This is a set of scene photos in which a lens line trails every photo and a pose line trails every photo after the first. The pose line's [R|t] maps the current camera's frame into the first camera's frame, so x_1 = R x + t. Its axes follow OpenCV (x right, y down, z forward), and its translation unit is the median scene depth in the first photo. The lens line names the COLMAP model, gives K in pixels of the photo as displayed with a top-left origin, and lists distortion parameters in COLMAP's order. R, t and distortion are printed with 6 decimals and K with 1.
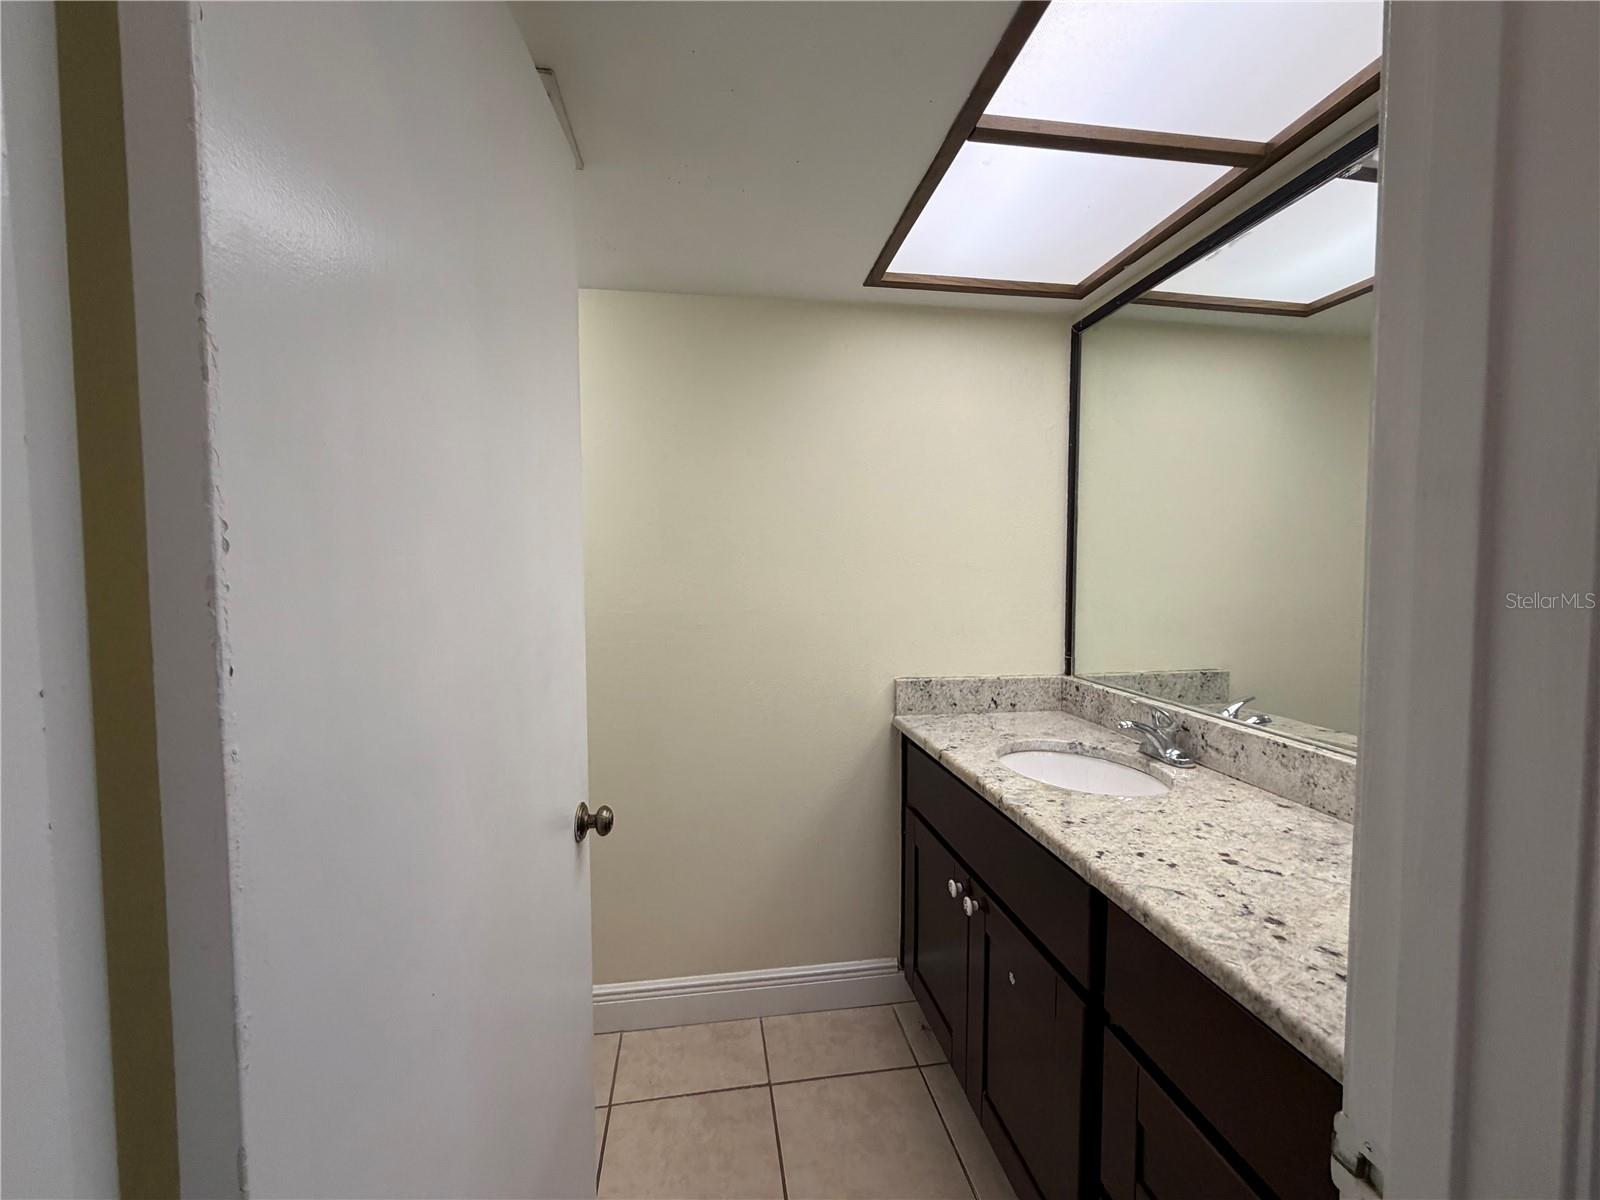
lens RADIAL K [[648.0, 0, 796.8], [0, 648.0, 627.8], [0, 0, 1]] dist [-0.000369, -0.000007]
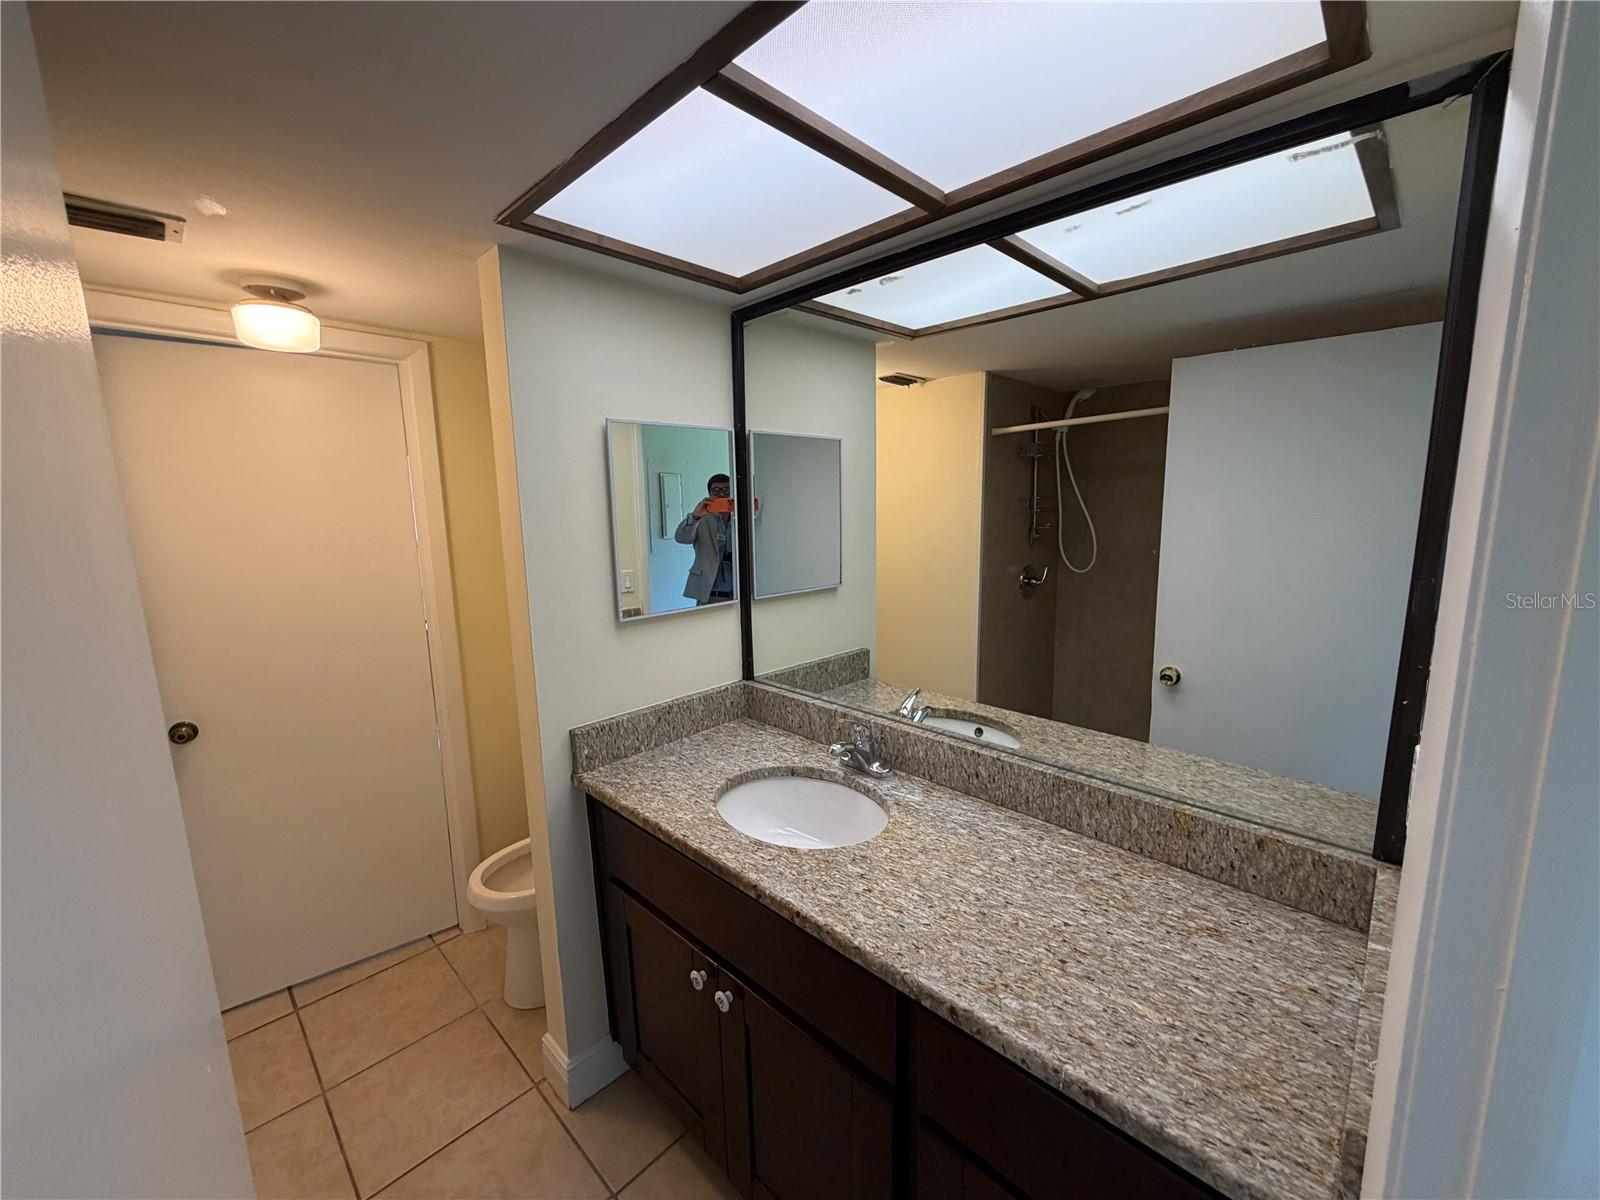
lens RADIAL K [[638.4, 0, 796.3], [0, 638.4, 598.8], [0, 0, 1]] dist [-0.000122, -0.000031]
pose [[0.802413, -0.103200, 0.587778, -0.100413], [0.069700, 0.994400, 0.079442, -0.163202], [-0.592685, -0.022777, 0.805112, 0.247314]]
